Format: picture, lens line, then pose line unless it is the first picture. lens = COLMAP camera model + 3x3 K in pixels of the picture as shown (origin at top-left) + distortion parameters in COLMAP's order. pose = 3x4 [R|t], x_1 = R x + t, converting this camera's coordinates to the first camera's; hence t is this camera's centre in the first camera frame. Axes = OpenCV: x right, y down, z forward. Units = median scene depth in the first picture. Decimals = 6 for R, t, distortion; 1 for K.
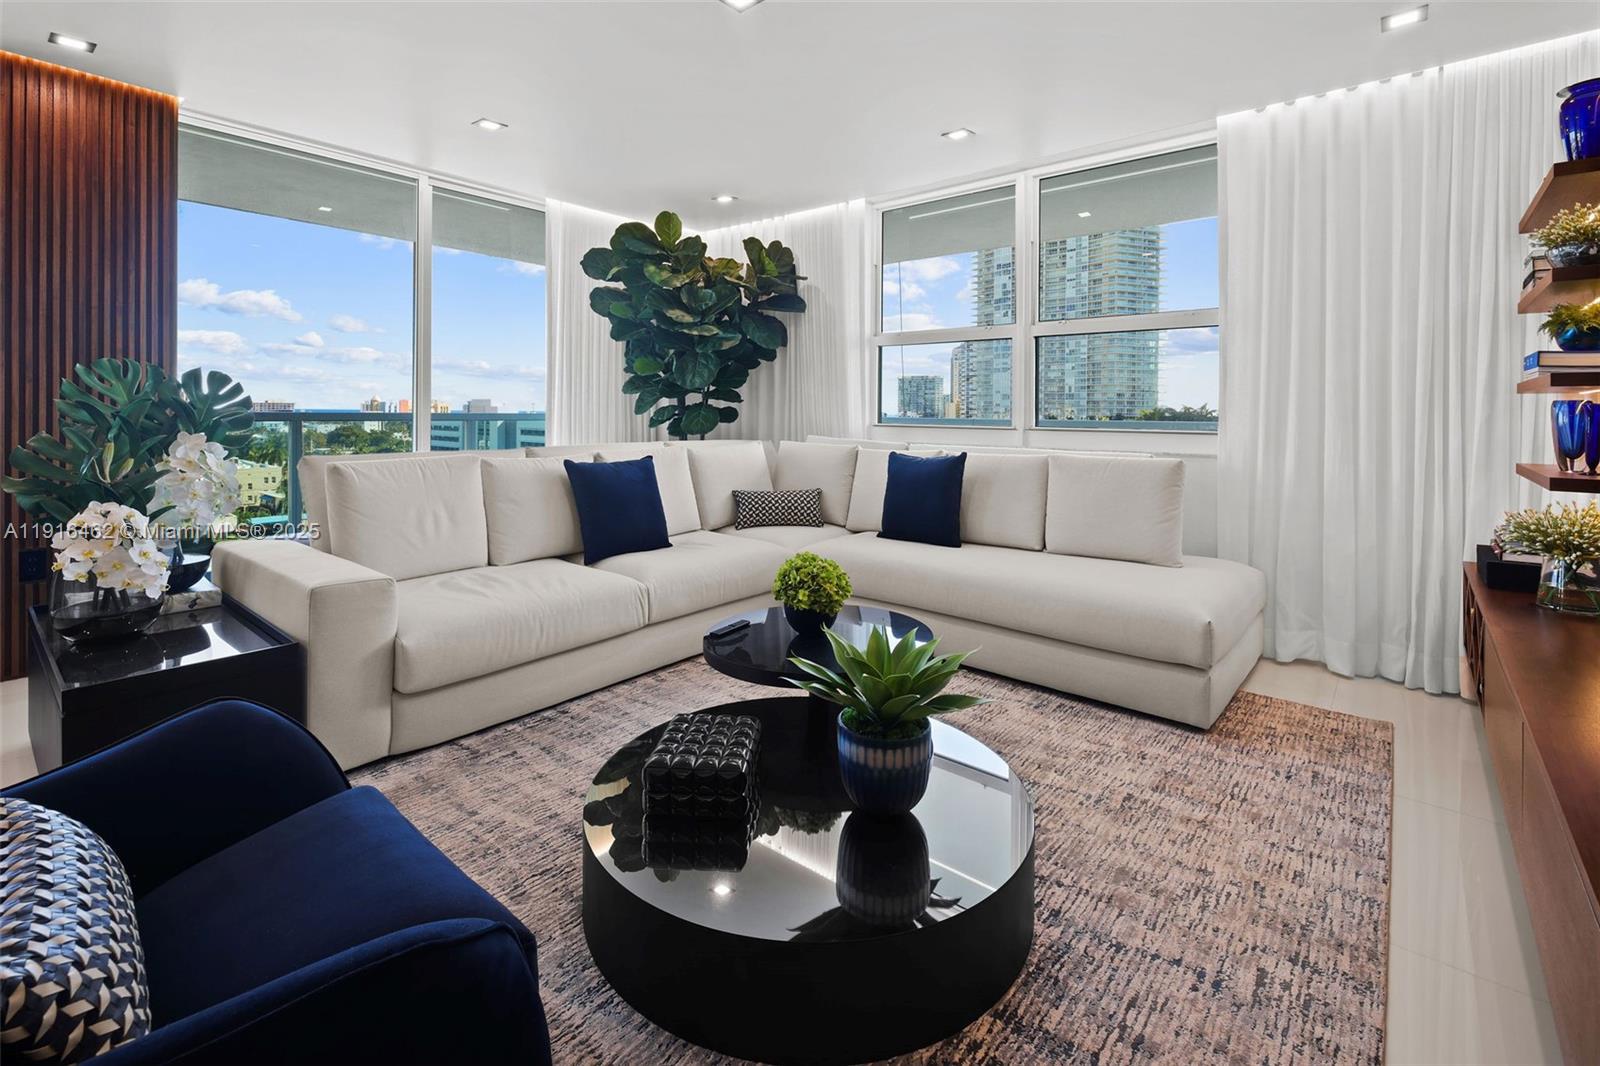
lens RADIAL K [[720.9, 0, 805.4], [0, 720.9, 417.2], [0, 0, 1]] dist [0.000049, -0.000334]
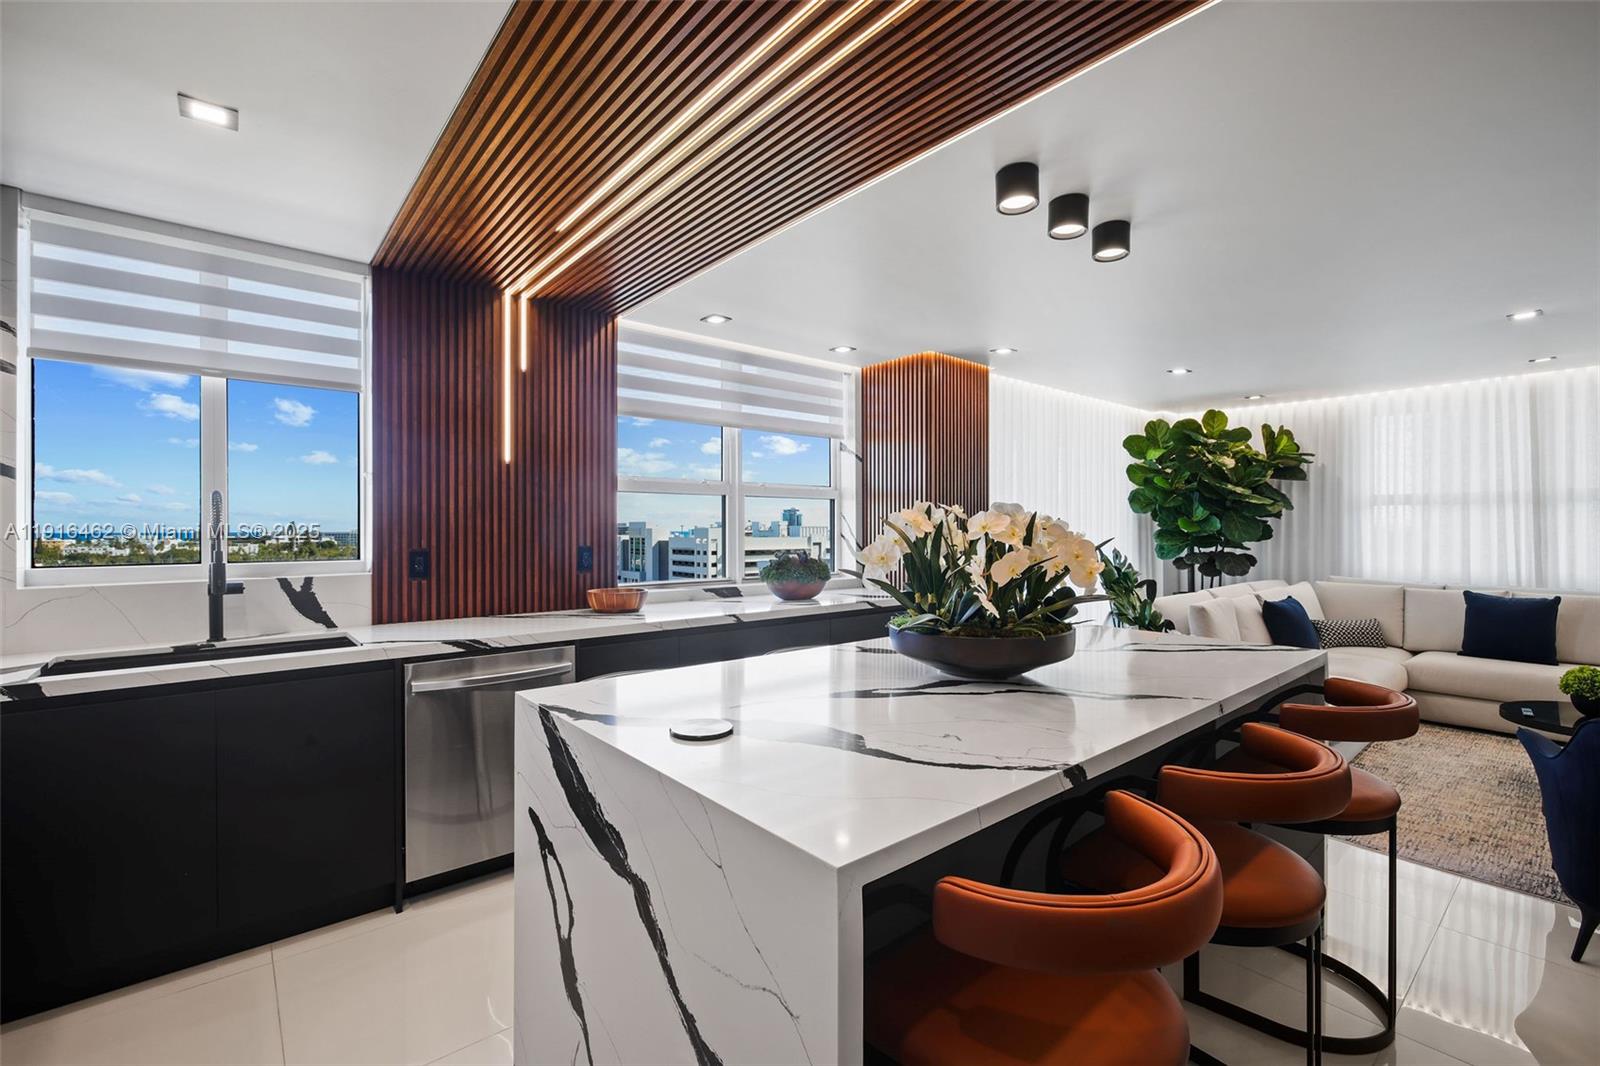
lens RADIAL K [[692.6, 0, 800.0], [0, 692.6, 533.0], [0, 0, 1]] dist [-0.001000, -0.000097]
pose [[0.985243, -0.008254, -0.170965, -1.154386], [0.007557, 0.999960, -0.004724, -0.087626], [0.170997, 0.003362, 0.985266, -0.631526]]
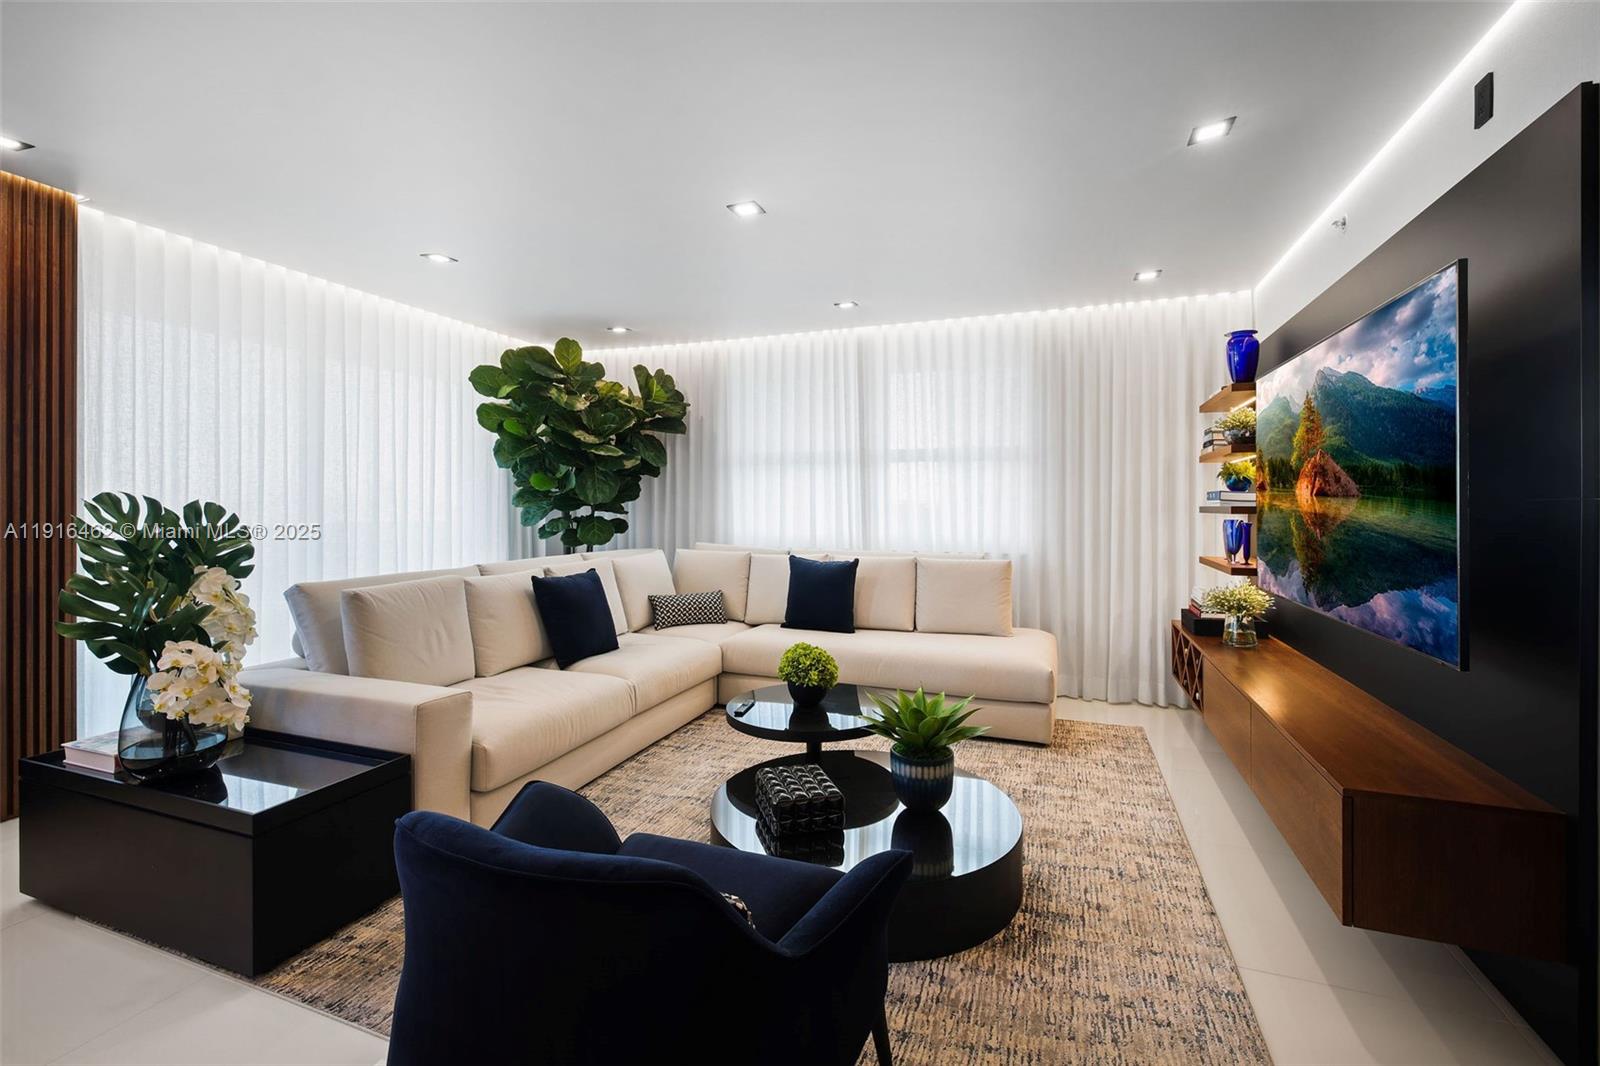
lens RADIAL K [[702.6, 0, 799.1], [0, 702.6, 509.6], [0, 0, 1]] dist [-0.001247, -0.000051]
pose [[0.942740, -0.007237, 0.333450, -0.342254], [0.007540, 0.999971, 0.000385, -0.043792], [-0.333444, 0.002152, 0.942768, -0.159022]]
